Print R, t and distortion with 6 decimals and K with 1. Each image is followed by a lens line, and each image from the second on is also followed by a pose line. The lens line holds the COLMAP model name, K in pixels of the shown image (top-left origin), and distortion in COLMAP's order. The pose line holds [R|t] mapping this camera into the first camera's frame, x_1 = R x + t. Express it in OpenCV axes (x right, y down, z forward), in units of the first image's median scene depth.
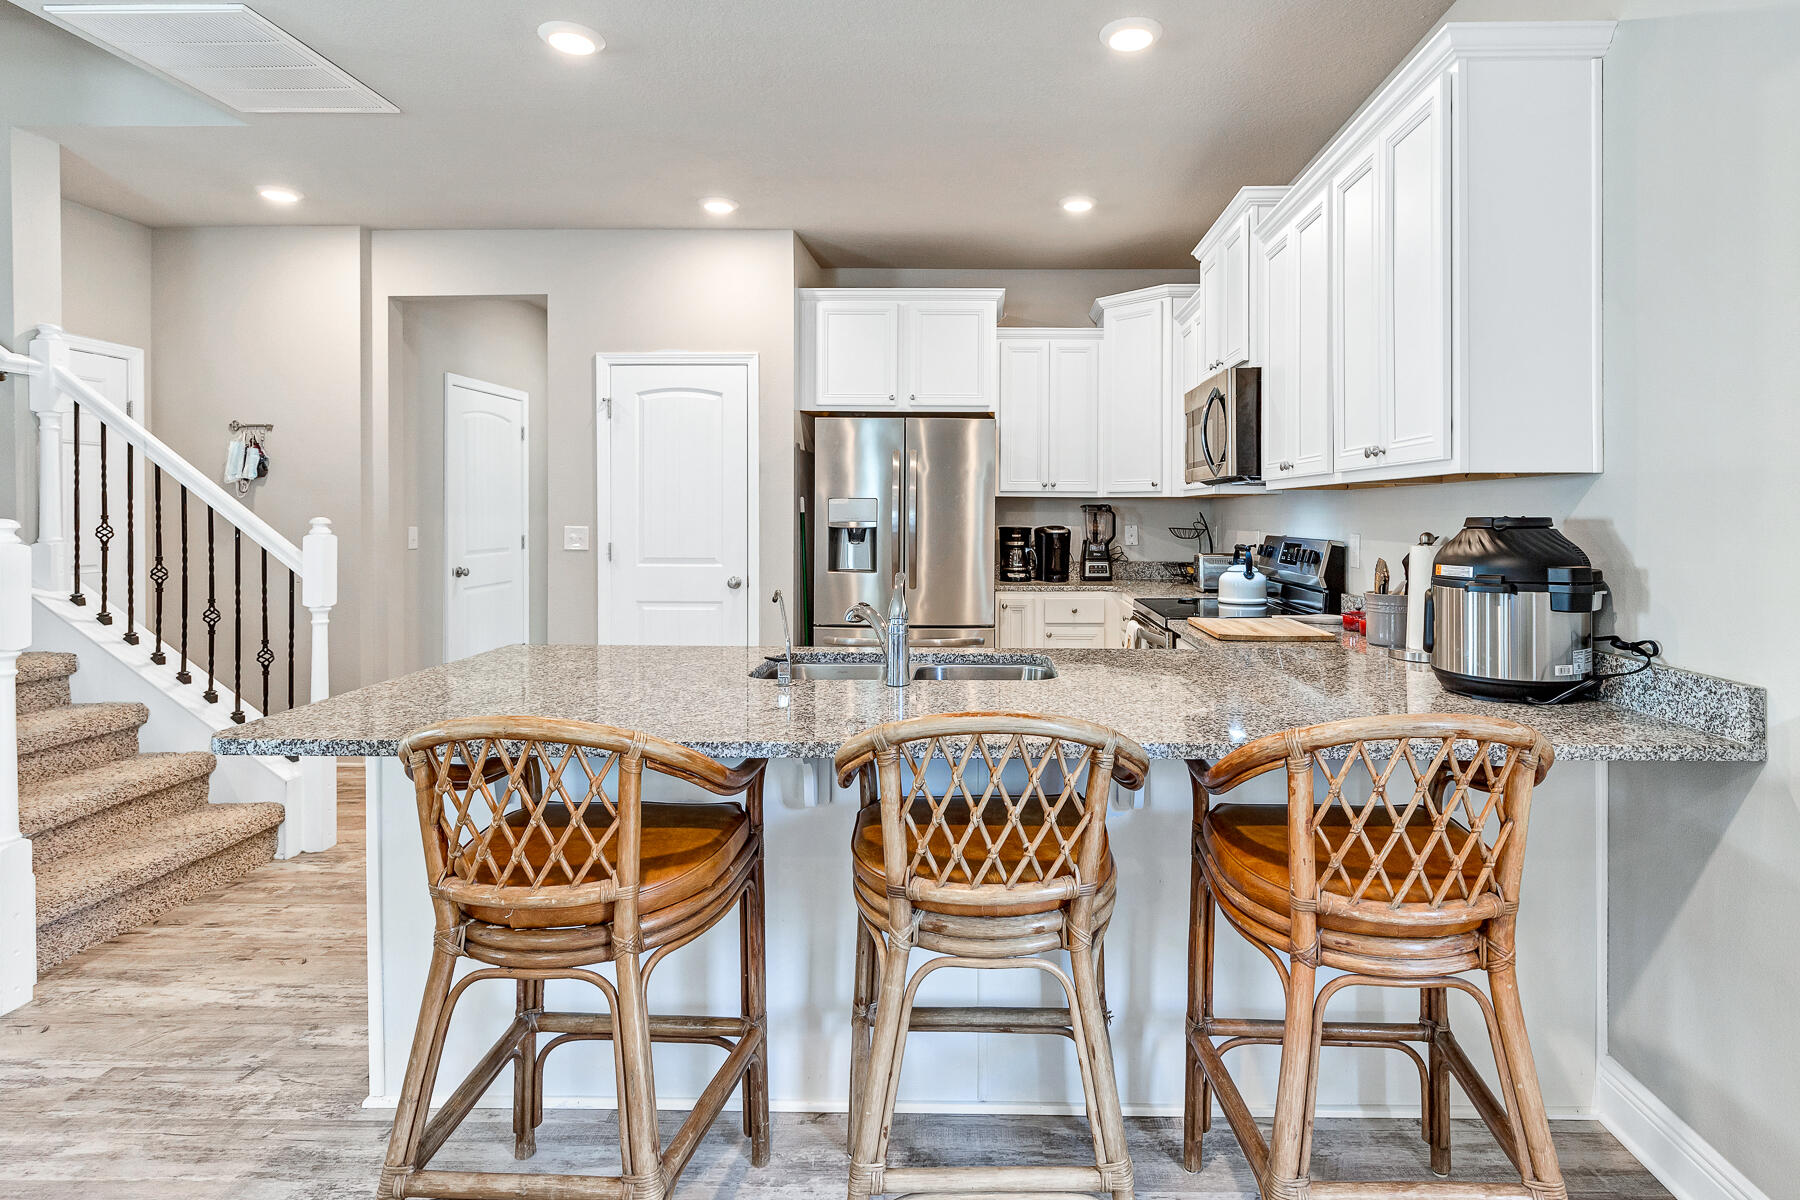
lens RADIAL K [[904.2, 0, 975.4], [0, 904.2, 513.1], [0, 0, 1]] dist [0.000661, 0.000157]
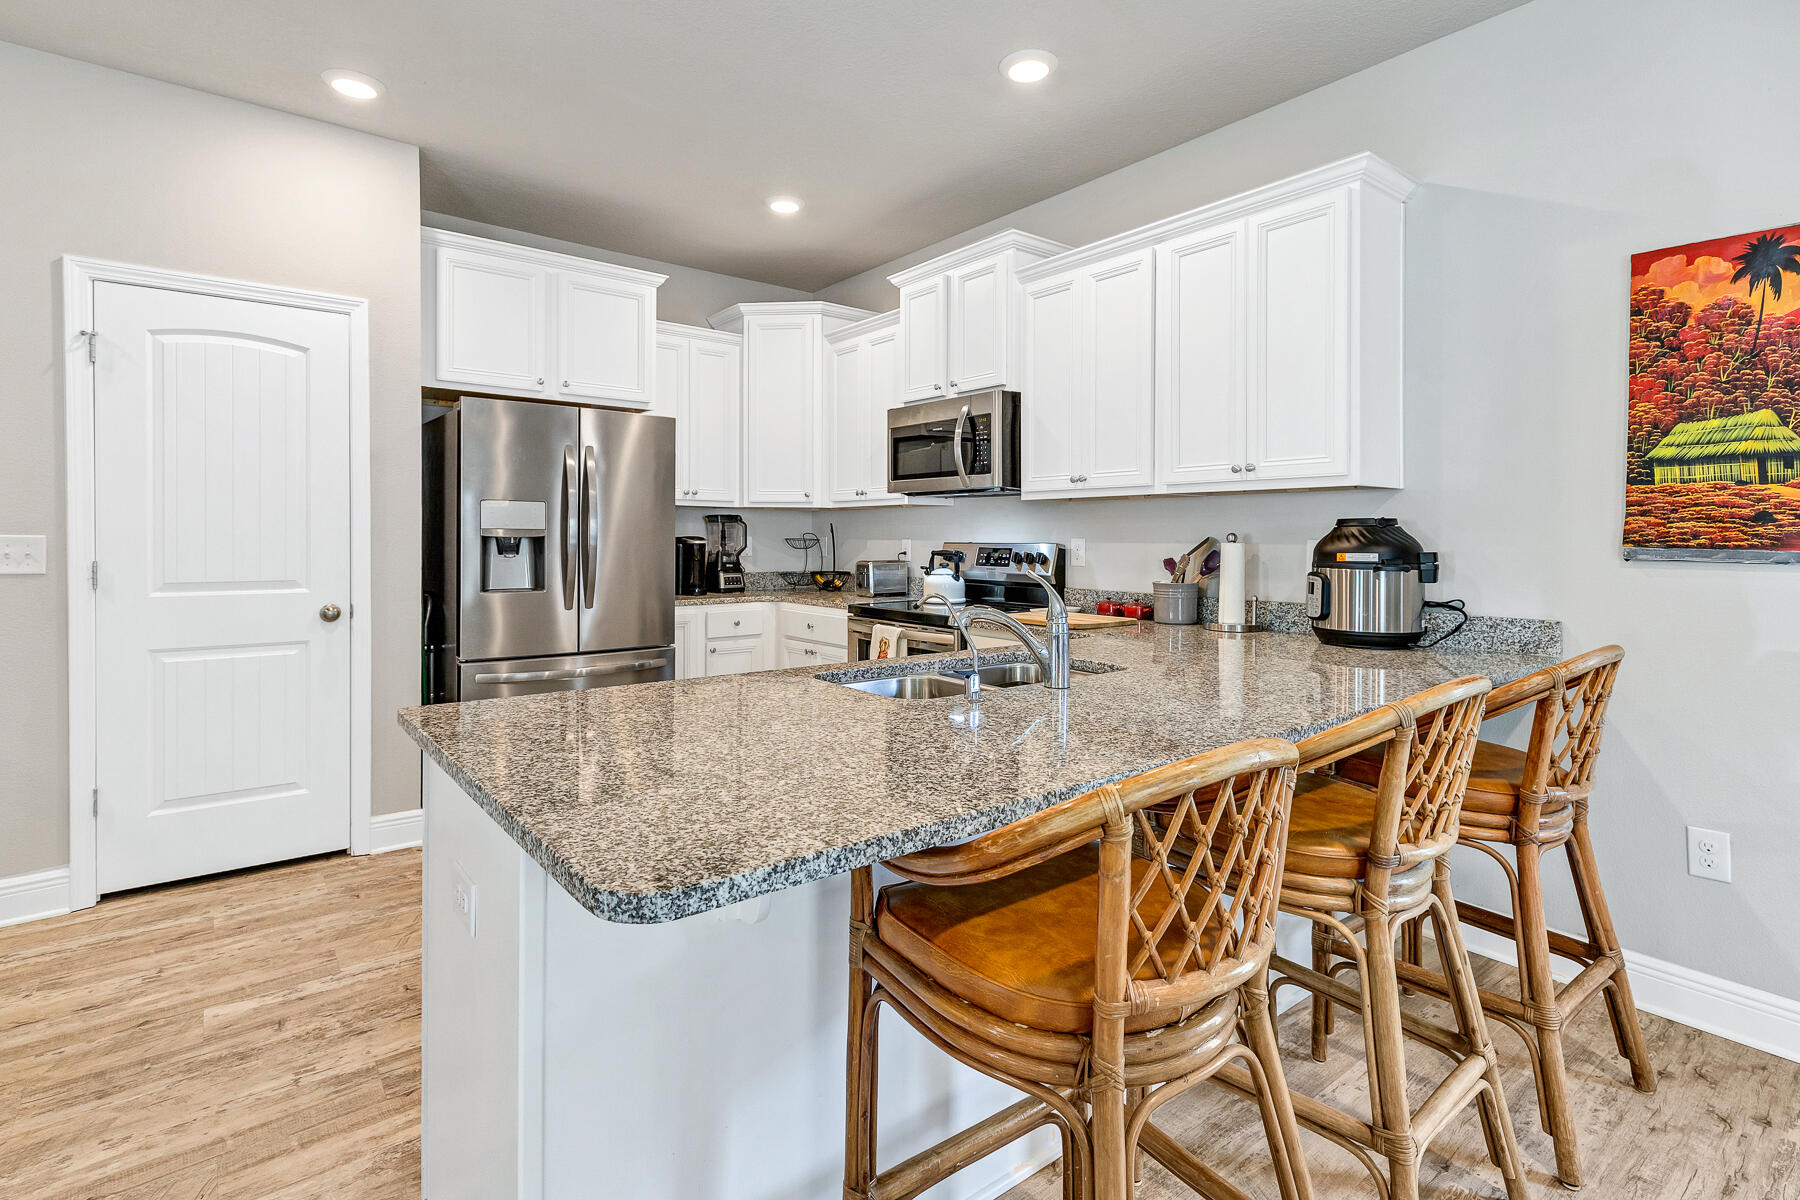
lens RADIAL K [[870.3, 0, 890.6], [0, 870.3, 542.7], [0, 0, 1]] dist [0.009958, -0.000463]
pose [[0.782968, -0.004094, 0.622049, -0.356032], [-0.001971, 0.999957, 0.009062, 0.013599], [-0.622059, -0.008321, 0.782926, 0.176237]]
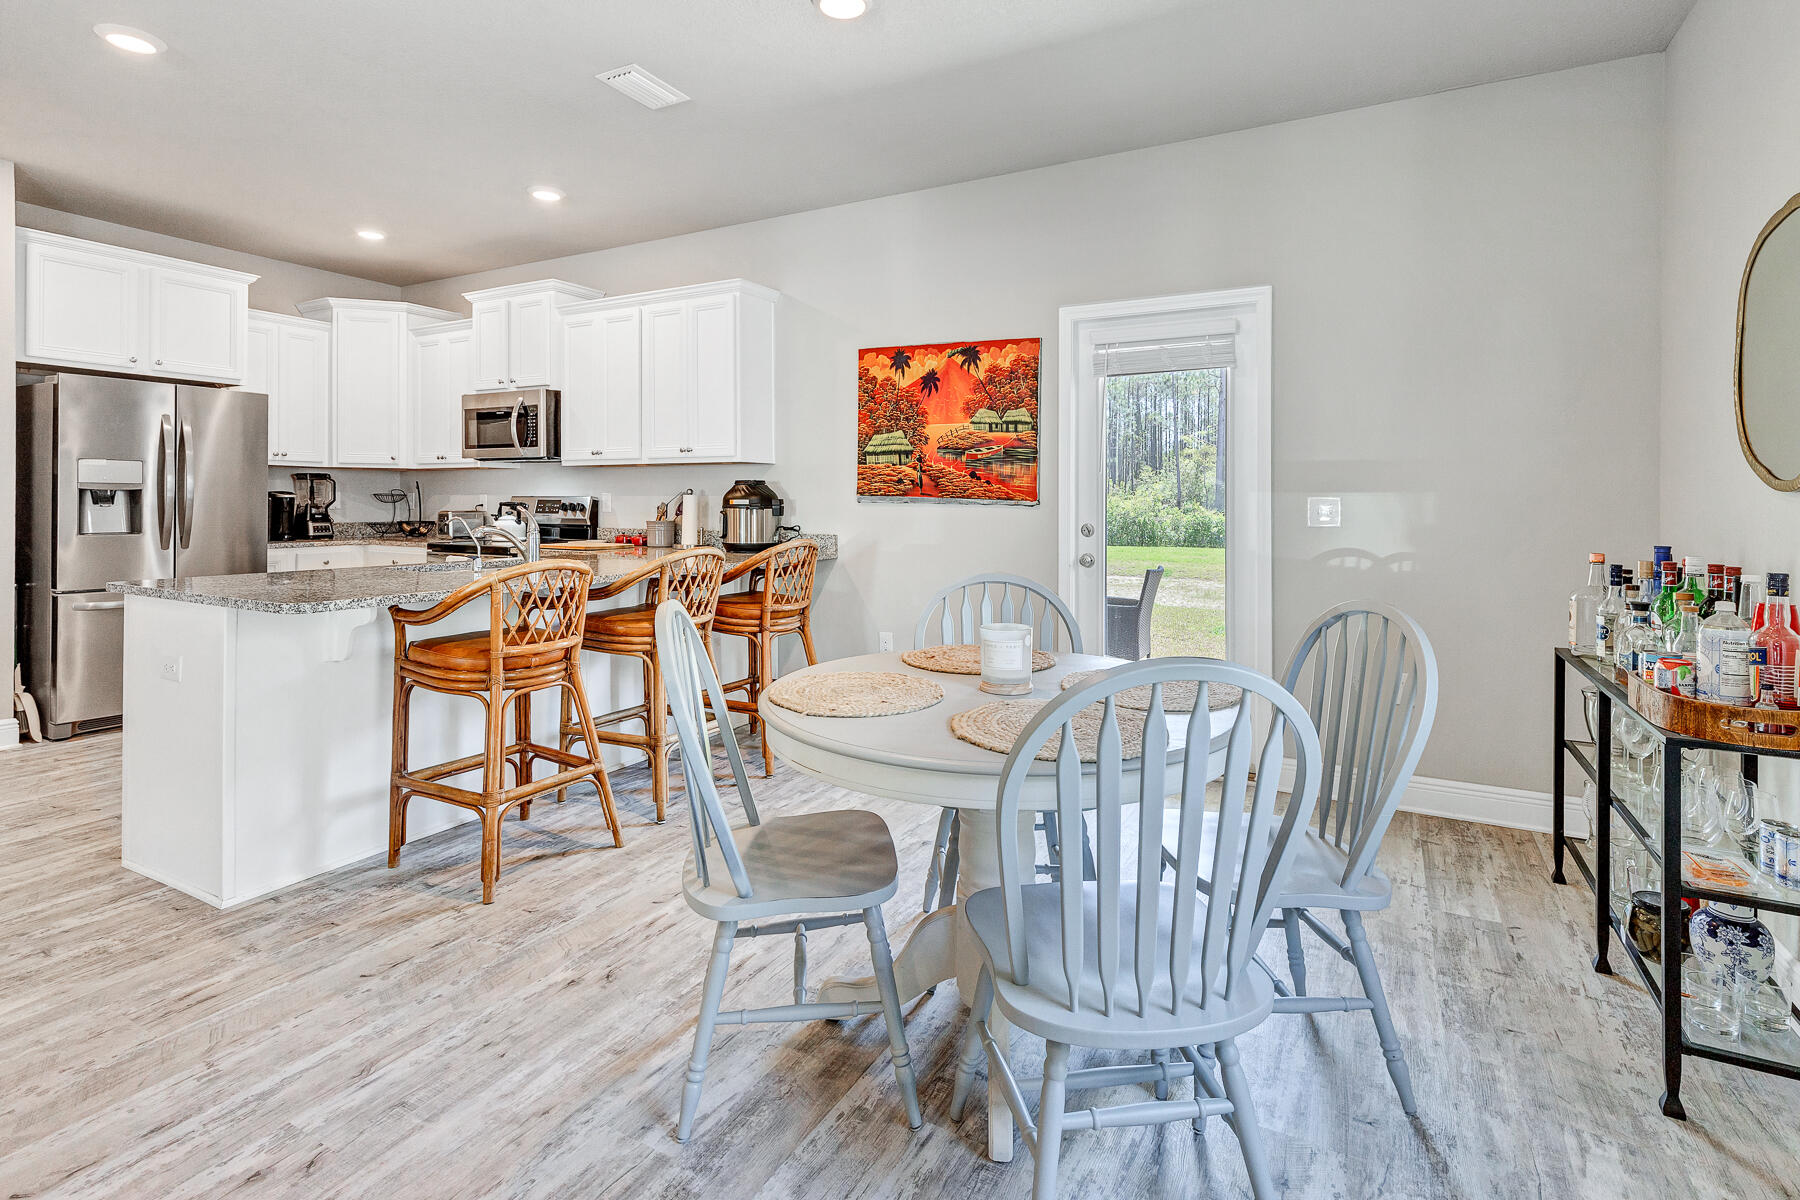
lens RADIAL K [[874.3, 0, 896.0], [0, 874.3, 500.9], [0, 0, 1]] dist [0.003678, 0.000388]
pose [[0.470795, -0.001875, 0.882240, -0.573587], [-0.003272, 0.999987, 0.003872, 0.021951], [-0.882236, -0.004710, 0.470783, -0.203877]]
